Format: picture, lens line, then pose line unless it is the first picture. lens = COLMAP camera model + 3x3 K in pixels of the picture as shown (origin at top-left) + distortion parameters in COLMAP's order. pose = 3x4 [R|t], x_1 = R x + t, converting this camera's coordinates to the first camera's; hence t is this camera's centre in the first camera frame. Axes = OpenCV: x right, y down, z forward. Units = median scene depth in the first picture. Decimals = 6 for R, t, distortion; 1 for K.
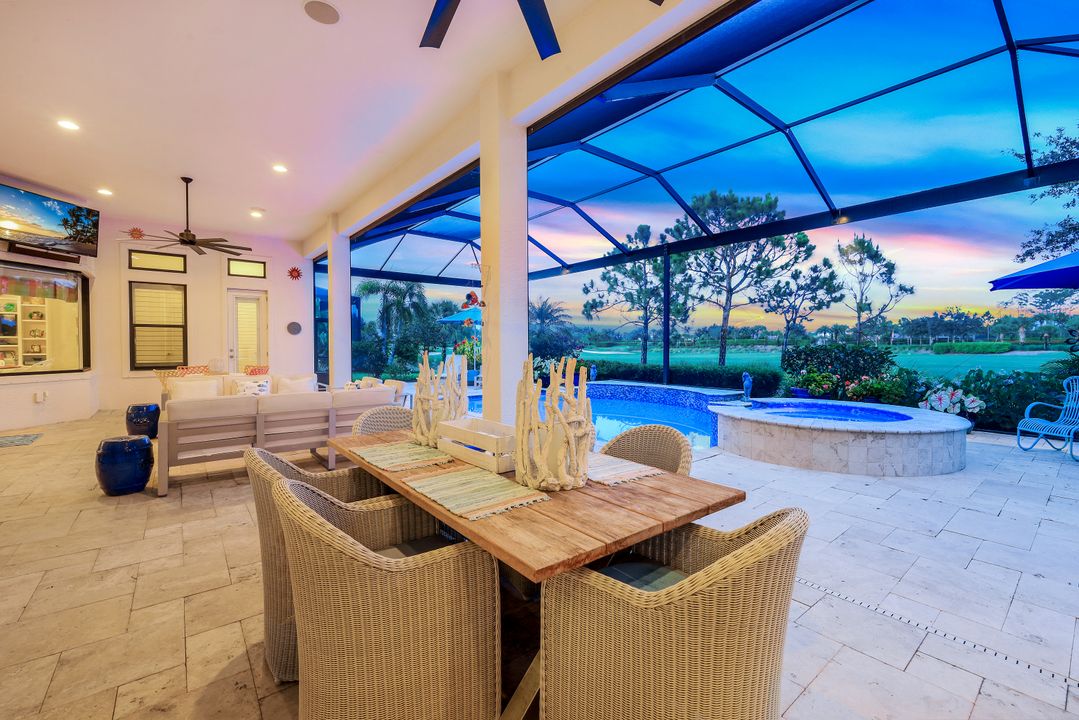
lens RADIAL K [[446.8, 0, 539.5], [0, 446.8, 360.0], [0, 0, 1]] dist [0.000609, 0.000344]
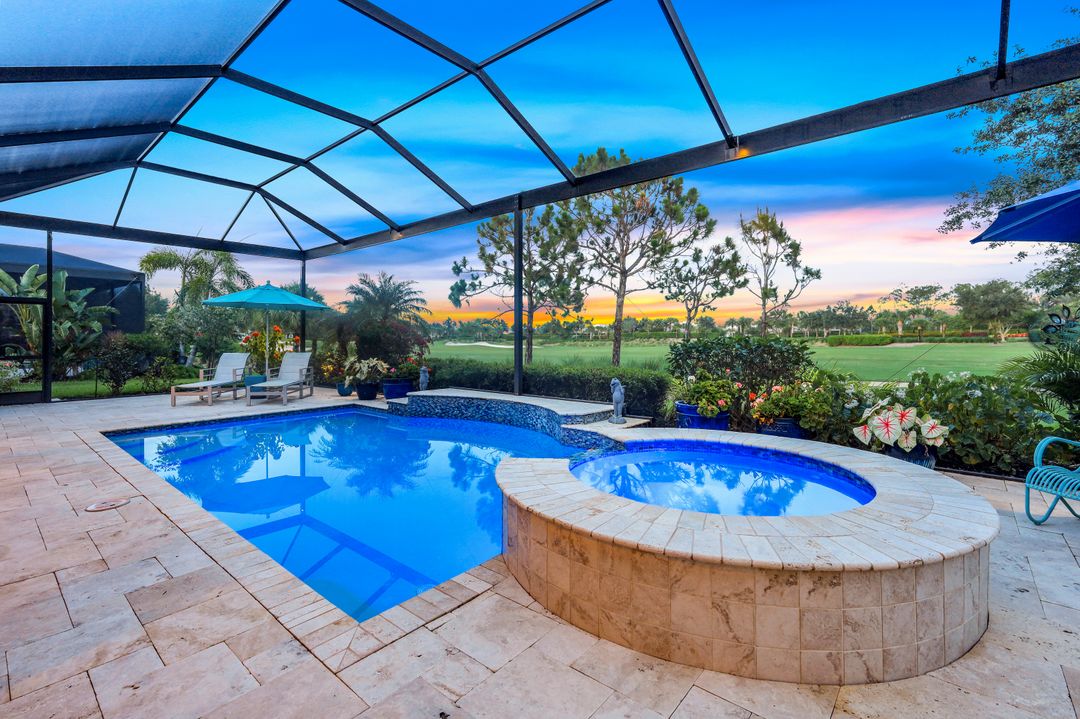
lens RADIAL K [[484.0, 0, 542.7], [0, 484.0, 344.2], [0, 0, 1]] dist [0.002991, 0.000255]
pose [[0.981402, -0.004502, 0.191912, 0.109977], [0.008601, 0.999752, -0.020531, -0.005168], [-0.191772, 0.021800, 0.981197, 0.157719]]
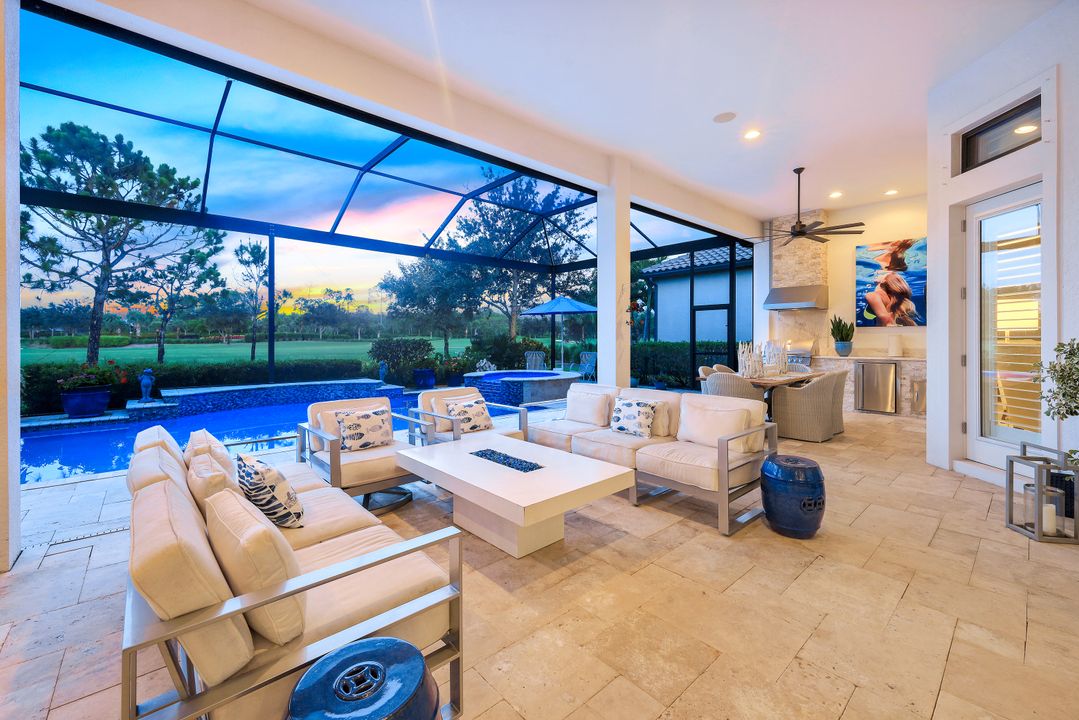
lens RADIAL K [[440.2, 0, 539.0], [0, 440.2, 343.6], [0, 0, 1]] dist [-0.000408, 0.000191]
pose [[-0.056969, -0.008152, 0.998343, -0.380419], [0.031258, 0.999462, 0.009945, -0.008462], [-0.997886, 0.031772, -0.056684, 0.341249]]
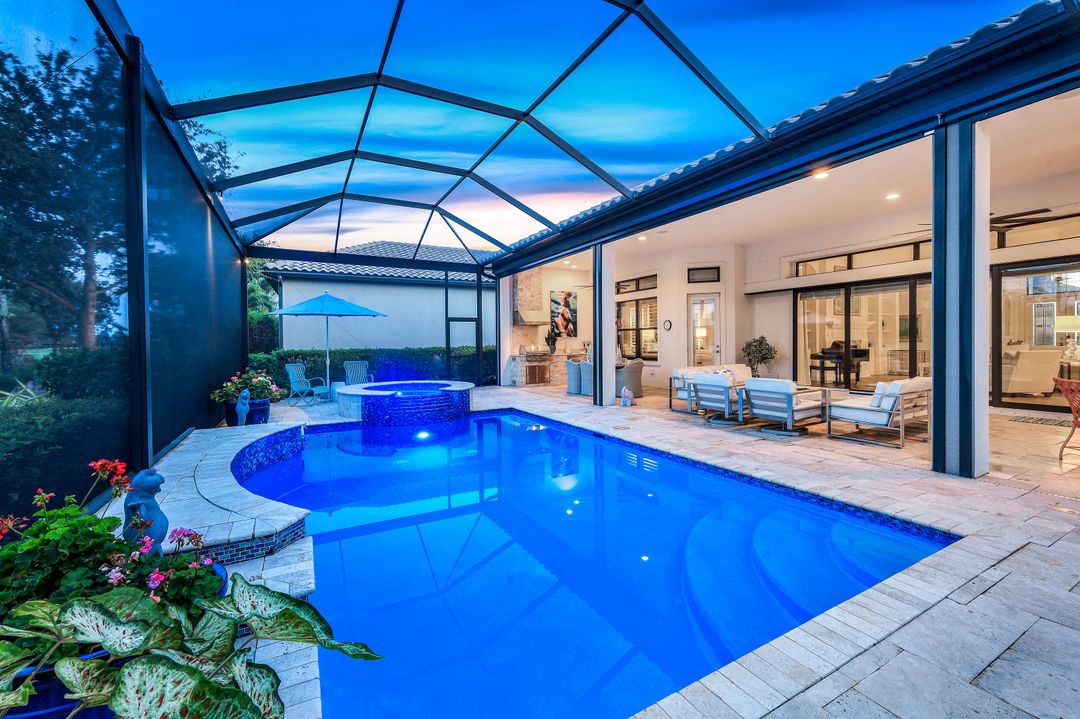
lens RADIAL K [[440.6, 0, 539.5], [0, 440.6, 343.1], [0, 0, 1]] dist [-0.000408, 0.000191]
pose [[-0.985477, 0.012065, 0.169380, -0.037970], [0.017152, 0.999444, 0.028603, -0.023873], [-0.168941, 0.031093, -0.985136, 0.799100]]
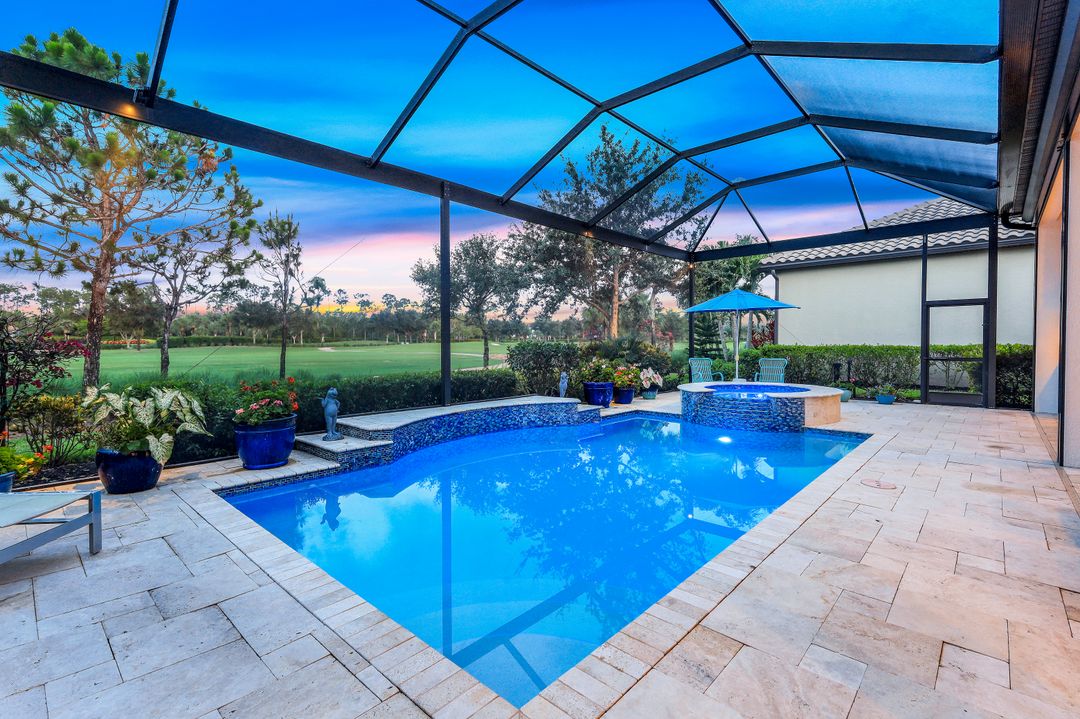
lens RADIAL K [[493.1, 0, 540.0], [0, 493.1, 359.5], [0, 0, 1]] dist [0.001795, 0.000204]
pose [[-0.153574, -0.030458, 0.987668, -0.262186], [0.033589, 0.998786, 0.036024, -0.017532], [-0.987566, 0.038707, -0.152365, 0.620559]]
